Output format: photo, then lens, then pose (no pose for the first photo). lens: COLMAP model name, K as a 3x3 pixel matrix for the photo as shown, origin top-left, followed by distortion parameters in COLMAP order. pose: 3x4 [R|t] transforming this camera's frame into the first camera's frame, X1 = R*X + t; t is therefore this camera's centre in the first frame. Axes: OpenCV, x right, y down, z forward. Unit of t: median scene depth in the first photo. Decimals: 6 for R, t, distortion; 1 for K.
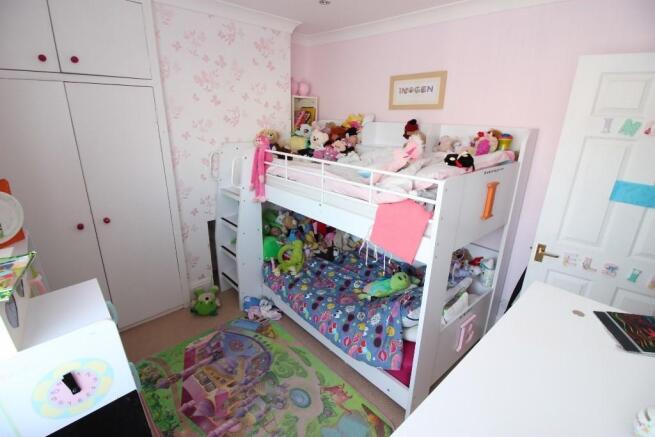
lens RADIAL K [[294.4, 0, 325.9], [0, 294.4, 206.1], [0, 0, 1]] dist [-0.000204, -0.017701]
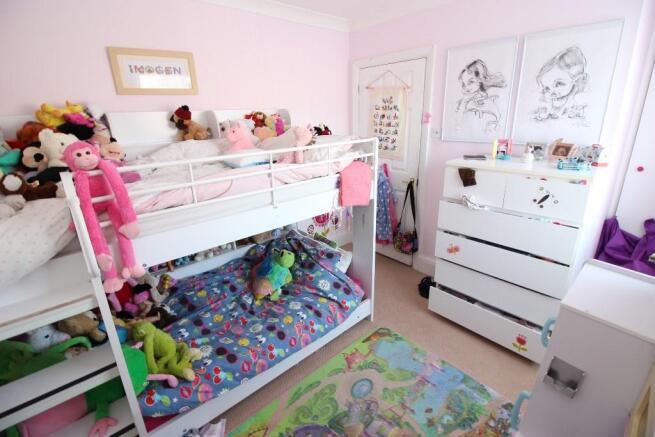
lens RADIAL K [[294.4, 0, 325.9], [0, 294.4, 206.1], [0, 0, 1]] dist [-0.000204, -0.017701]
pose [[0.041742, -0.324228, 0.945058, -0.728549], [0.317276, 0.901225, 0.295176, -0.191074], [-0.947414, 0.287523, 0.140488, 0.717934]]
